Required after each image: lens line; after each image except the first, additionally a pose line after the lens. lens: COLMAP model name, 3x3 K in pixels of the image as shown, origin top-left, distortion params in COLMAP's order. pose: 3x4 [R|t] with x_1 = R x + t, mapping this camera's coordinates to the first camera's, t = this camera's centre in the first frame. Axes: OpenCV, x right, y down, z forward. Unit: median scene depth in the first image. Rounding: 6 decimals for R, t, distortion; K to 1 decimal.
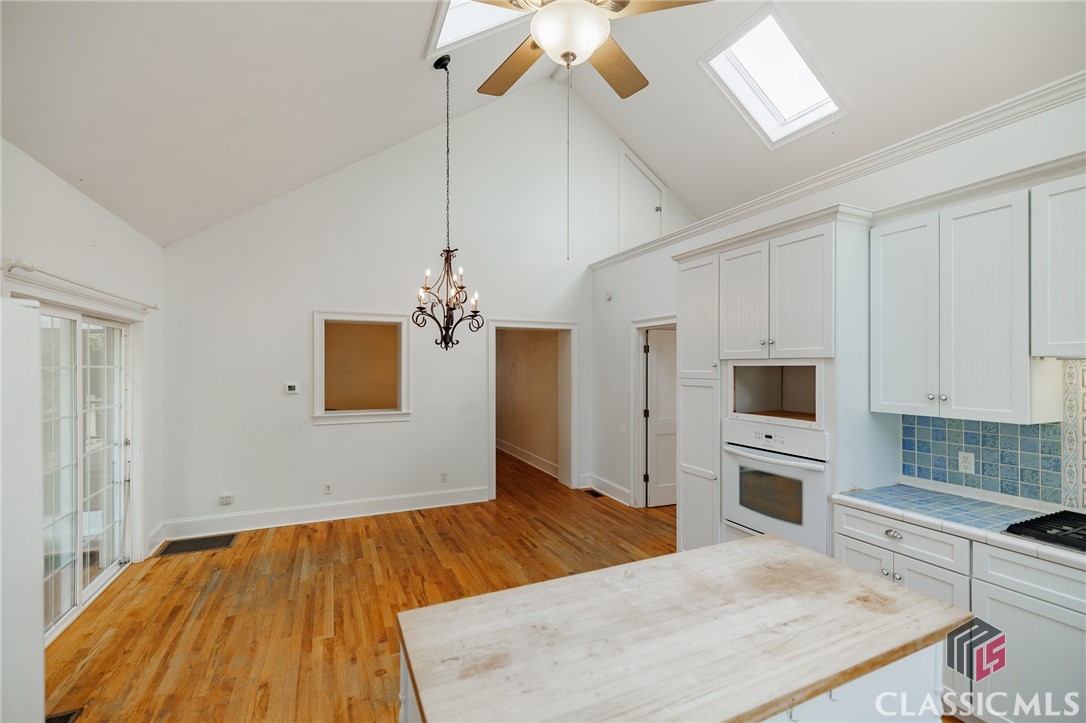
lens RADIAL K [[467.1, 0, 543.0], [0, 467.1, 361.5], [0, 0, 1]] dist [0.000625, -0.000024]
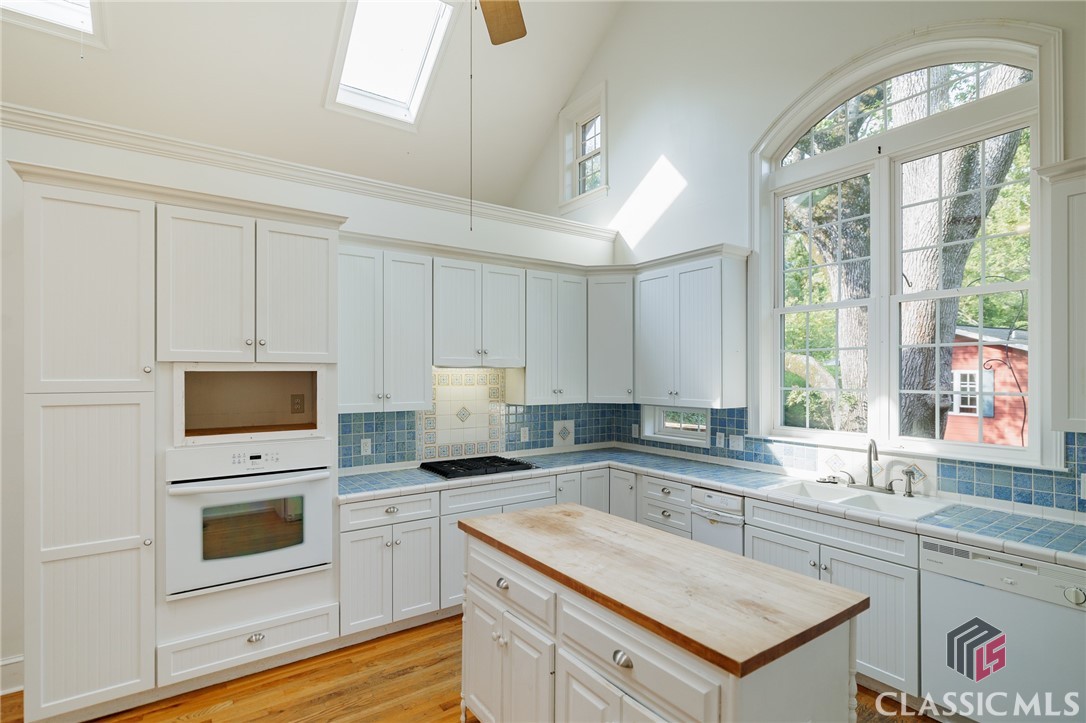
lens RADIAL K [[529.9, 0, 543.0], [0, 529.9, 361.5], [0, 0, 1]] dist [-0.004895, -0.000554]
pose [[-0.182220, 0.020137, 0.983052, -0.624653], [-0.009210, 0.999711, -0.022185, 0.010231], [-0.983215, -0.013096, -0.181982, 0.800159]]
